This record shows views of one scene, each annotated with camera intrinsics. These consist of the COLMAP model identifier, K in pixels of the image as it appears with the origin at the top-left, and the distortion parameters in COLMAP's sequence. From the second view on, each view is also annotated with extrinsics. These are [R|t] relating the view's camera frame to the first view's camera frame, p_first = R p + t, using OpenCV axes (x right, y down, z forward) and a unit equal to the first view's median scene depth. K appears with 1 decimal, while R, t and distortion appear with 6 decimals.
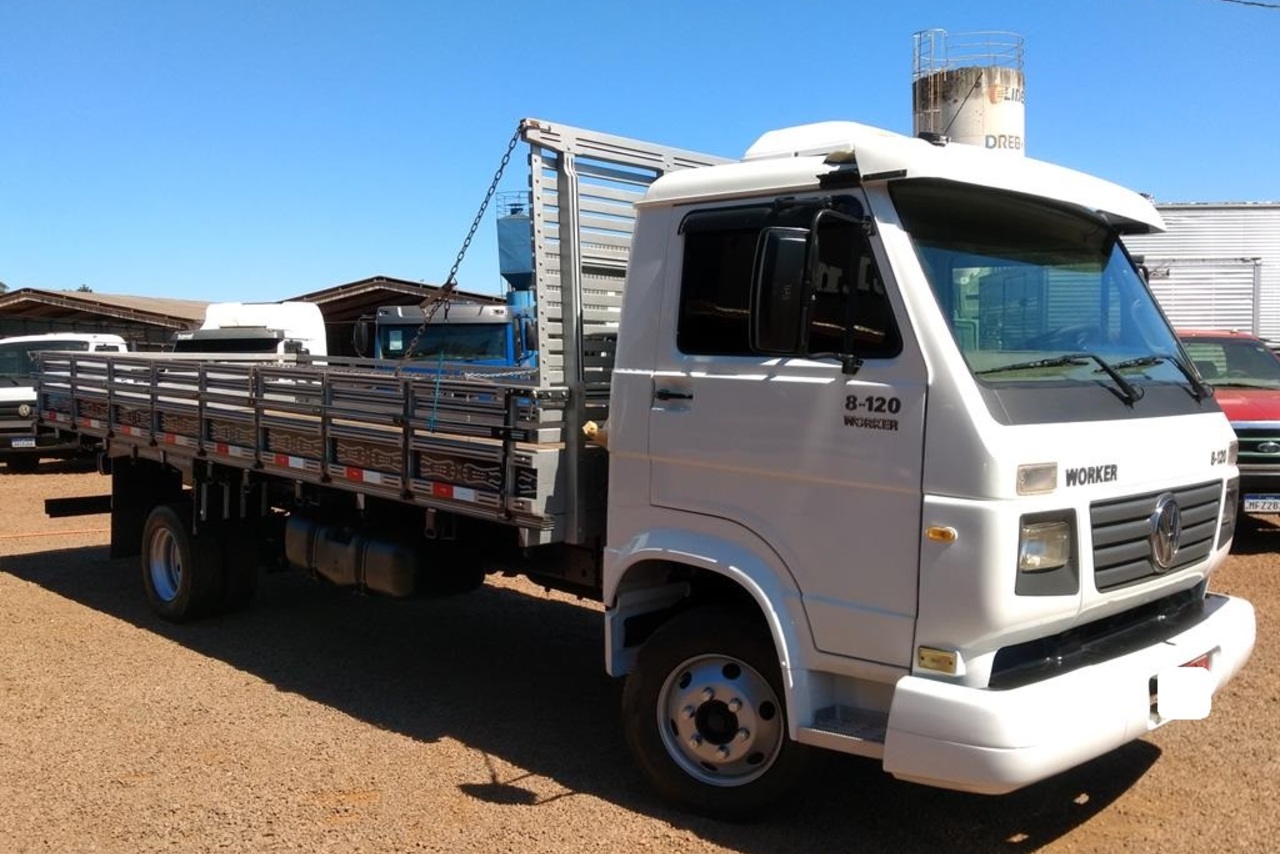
lens RADIAL K [[1082.0, 0, 638.0], [0, 1082.0, 407.3], [0, 0, 1]] dist [0.081201, -0.154844]
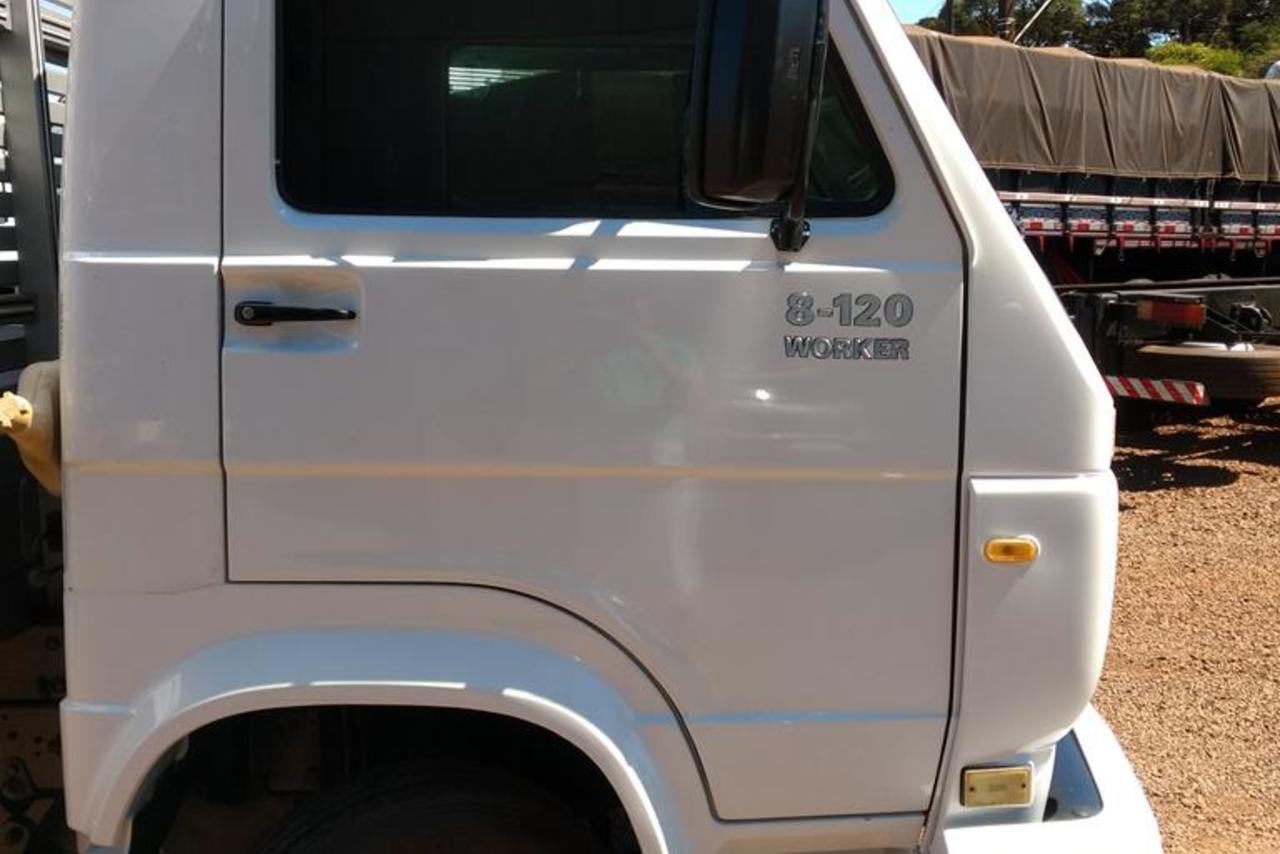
lens RADIAL K [[1189.9, 0, 742.7], [0, 1189.9, 361.9], [0, 0, 1]] dist [0.102902, -0.242077]
pose [[0.715127, -0.087391, 0.693510, -0.169596], [0.046657, 0.995909, 0.077385, -0.020526], [-0.697435, -0.022983, 0.716279, 0.562172]]
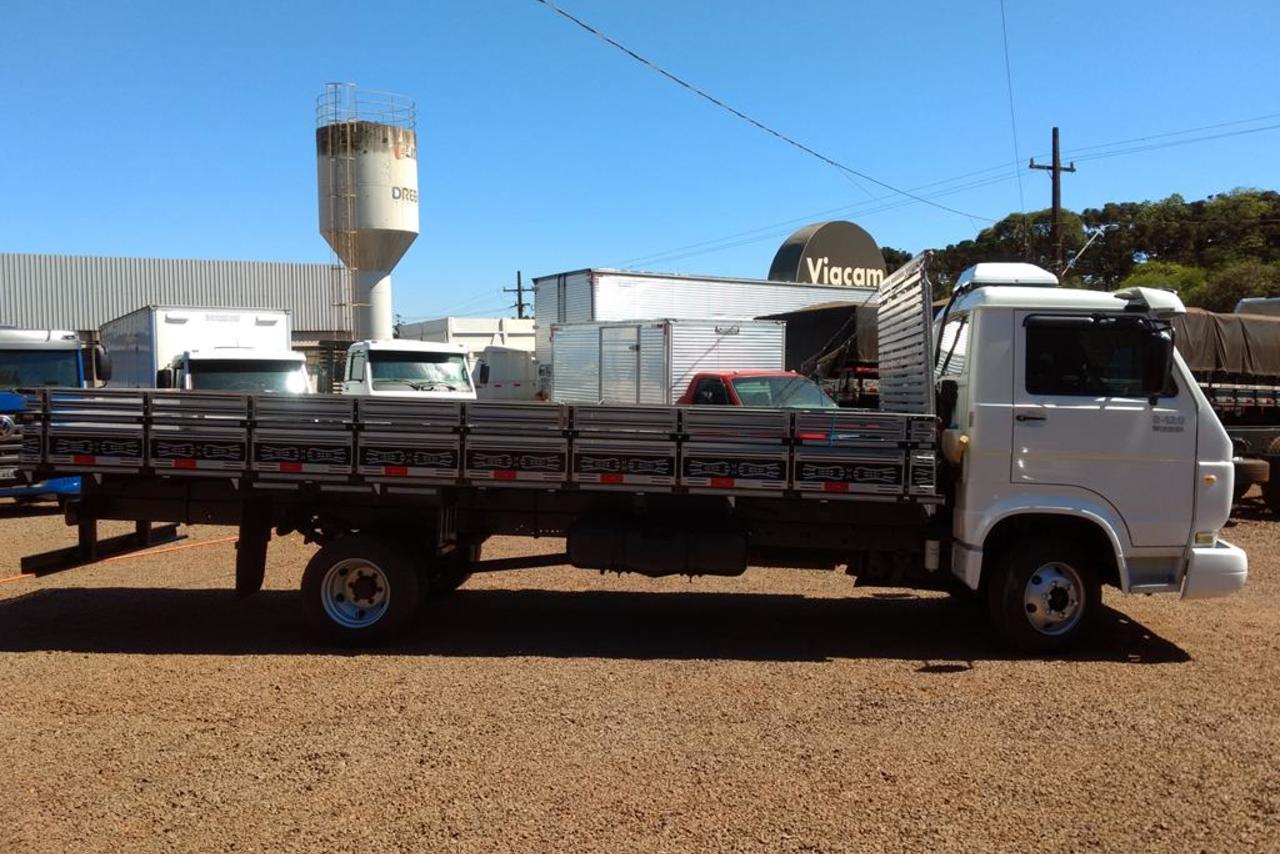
lens RADIAL K [[1082.0, 0, 638.0], [0, 1082.0, 407.3], [0, 0, 1]] dist [0.081201, -0.154844]
pose [[0.764562, -0.009315, 0.644483, -1.637054], [0.026163, 0.999520, -0.016592, -0.016359], [-0.644019, 0.029547, 0.764438, 0.057482]]
